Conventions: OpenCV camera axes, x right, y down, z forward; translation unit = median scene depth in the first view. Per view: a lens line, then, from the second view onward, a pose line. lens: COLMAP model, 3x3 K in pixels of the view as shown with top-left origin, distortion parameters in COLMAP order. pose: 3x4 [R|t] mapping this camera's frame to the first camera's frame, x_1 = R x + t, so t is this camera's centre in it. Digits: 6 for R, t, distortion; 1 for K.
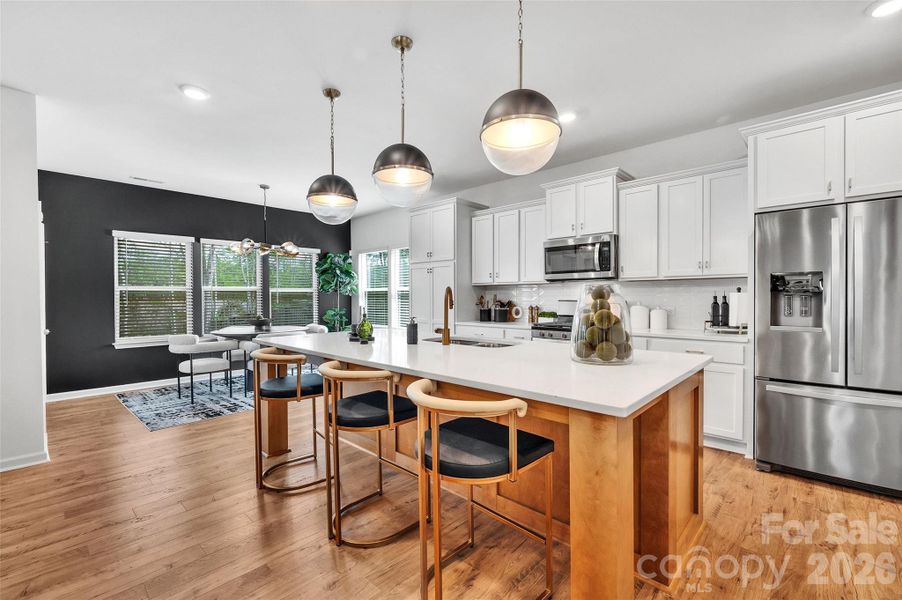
lens RADIAL K [[391.0, 0, 465.2], [0, 391.0, 300.8], [0, 0, 1]] dist [-0.009510, -0.000221]
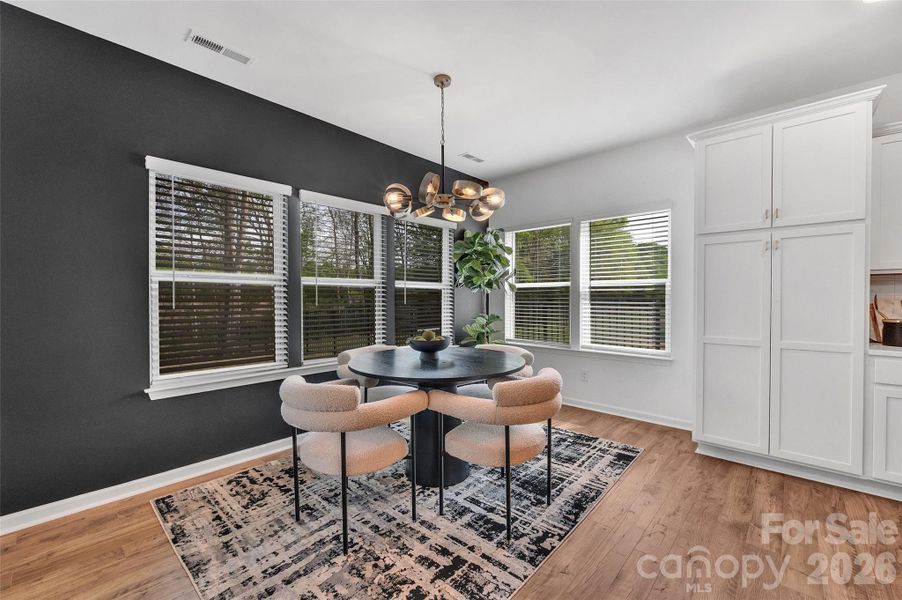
lens RADIAL K [[363.6, 0, 451.0], [0, 363.6, 300.0], [0, 0, 1]] dist [0.000500, 0.000100]
pose [[0.999975, 0.006275, -0.003344, -0.513383], [-0.006279, 0.999980, -0.001045, -0.003238], [0.003338, 0.001066, 0.999994, 0.533416]]
